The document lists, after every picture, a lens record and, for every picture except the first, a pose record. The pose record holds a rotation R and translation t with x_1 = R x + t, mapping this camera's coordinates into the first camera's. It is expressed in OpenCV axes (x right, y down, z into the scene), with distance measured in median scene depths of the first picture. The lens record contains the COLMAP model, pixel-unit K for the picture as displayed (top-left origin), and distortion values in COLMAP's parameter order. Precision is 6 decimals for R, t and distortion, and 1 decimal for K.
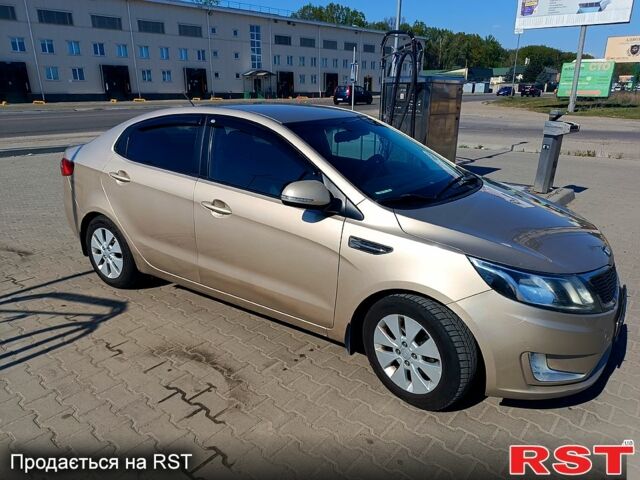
lens RADIAL K [[461.2, 0, 316.4], [0, 461.2, 251.6], [0, 0, 1]] dist [0.004457, -0.001162]
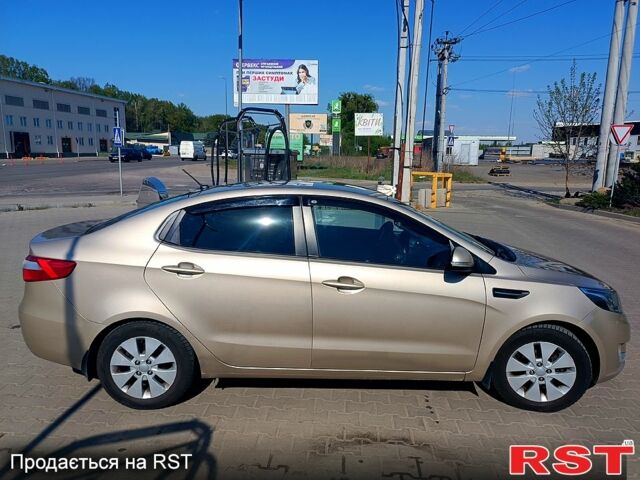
lens RADIAL K [[465.8, 0, 320.0], [0, 465.8, 240.0], [0, 0, 1]] dist [0.006716, -0.003265]
pose [[0.812715, -0.096063, 0.574688, -0.090813], [0.180671, 0.979249, -0.091813, -0.011627], [-0.553943, 0.178447, 0.813206, 0.019655]]
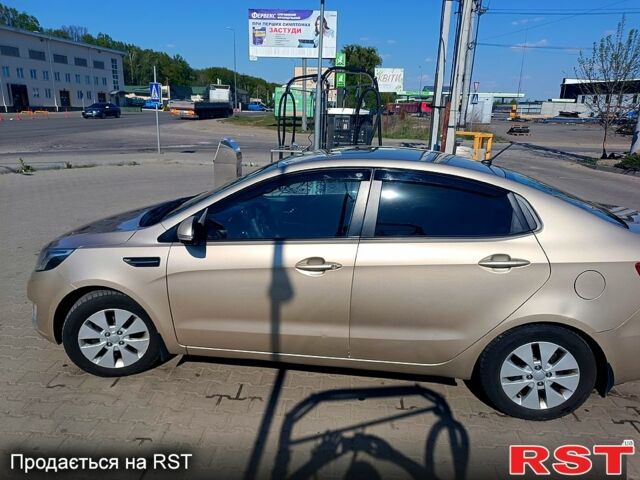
lens RADIAL K [[469.8, 0, 320.0], [0, 469.8, 240.0], [0, 0, 1]] dist [0.002790, 0.001699]
pose [[0.809261, -0.140784, 0.570331, -0.137511], [0.174159, 0.984709, -0.004048, -0.022061], [-0.561040, 0.102604, 0.821405, 0.043638]]
